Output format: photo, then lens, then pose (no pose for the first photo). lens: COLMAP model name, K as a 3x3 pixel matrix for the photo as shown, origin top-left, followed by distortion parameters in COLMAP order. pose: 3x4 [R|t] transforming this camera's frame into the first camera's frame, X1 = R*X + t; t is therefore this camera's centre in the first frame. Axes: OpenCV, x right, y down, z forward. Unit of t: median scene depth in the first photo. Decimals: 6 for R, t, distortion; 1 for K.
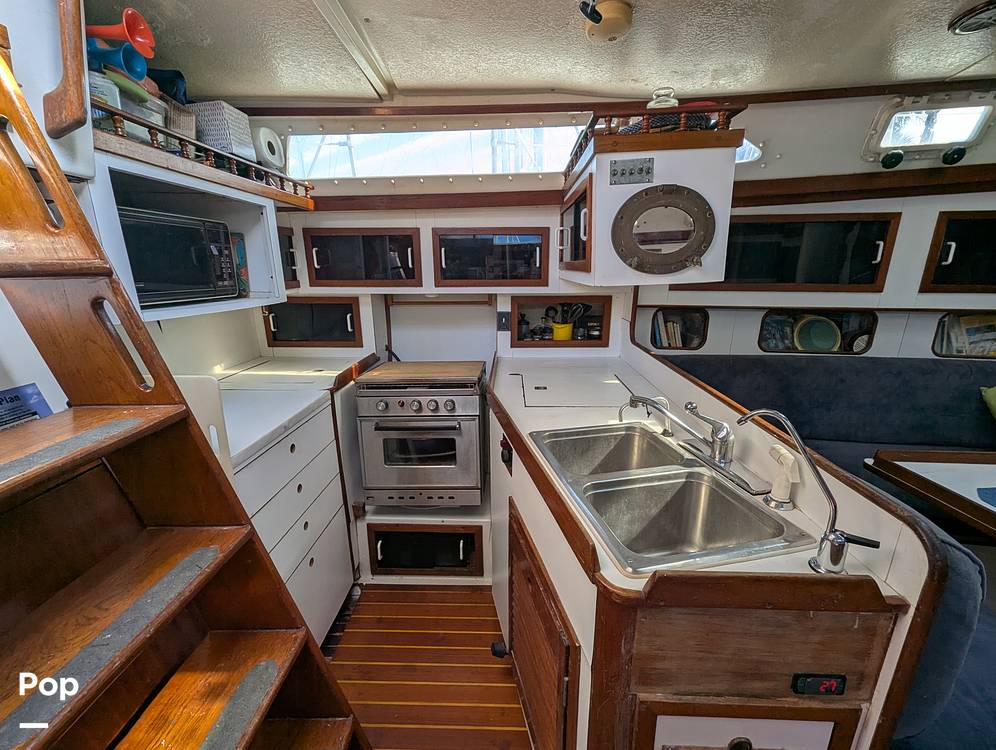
lens RADIAL K [[413.4, 0, 503.5], [0, 413.4, 383.4], [0, 0, 1]] dist [0.008704, -0.003619]
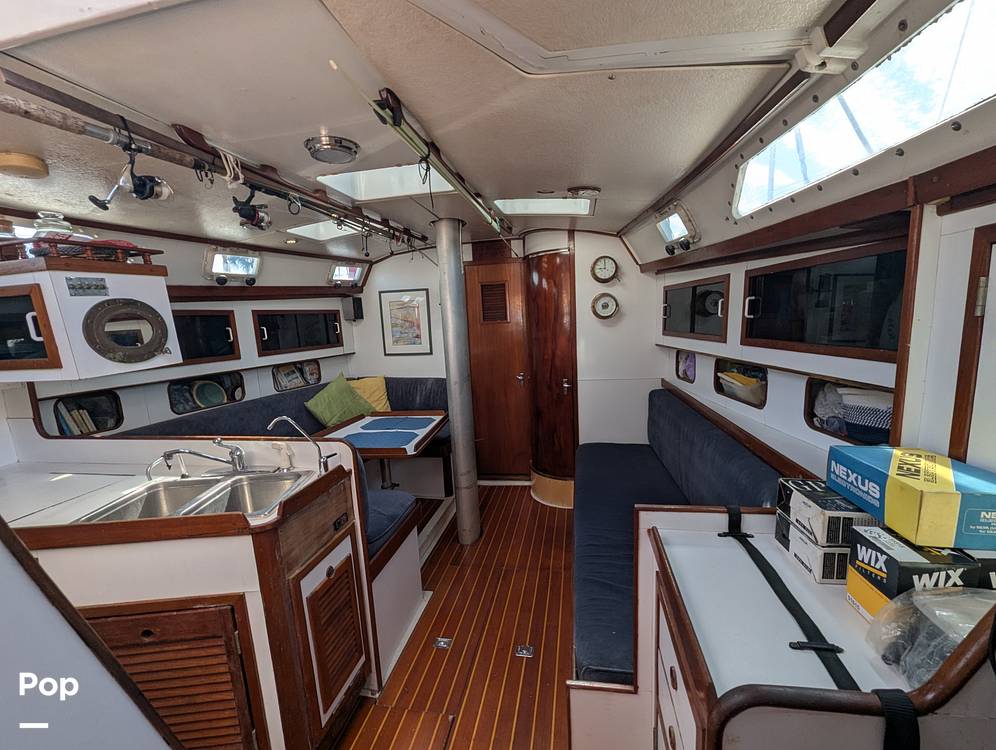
lens RADIAL K [[413.4, 0, 499.1], [0, 413.4, 383.3], [0, 0, 1]] dist [0.008704, -0.003619]
pose [[0.168146, -0.161116, 0.972506, -0.521570], [0.319997, 0.942047, 0.100743, 0.021114], [-0.932378, 0.294260, 0.209958, -0.227574]]
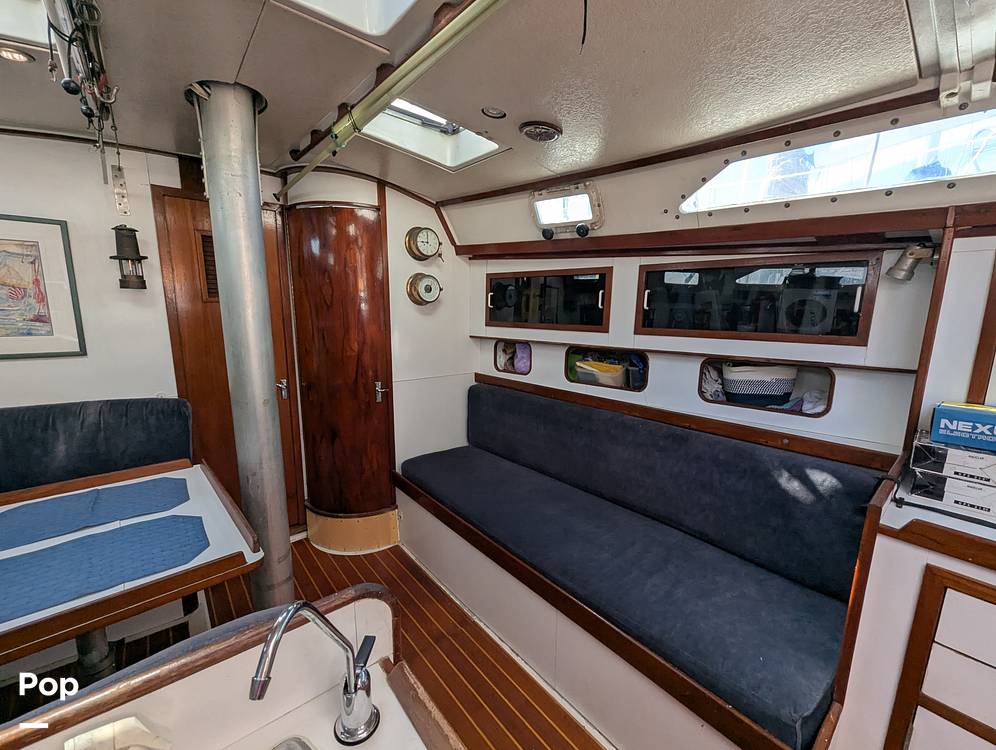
lens RADIAL K [[413.4, 0, 502.7], [0, 413.4, 381.3], [0, 0, 1]] dist [0.008704, -0.003619]
pose [[-0.656487, -0.140087, 0.741215, 0.073001], [0.197025, 0.916653, 0.347748, -0.134985], [-0.728152, 0.374330, -0.574170, 0.441209]]
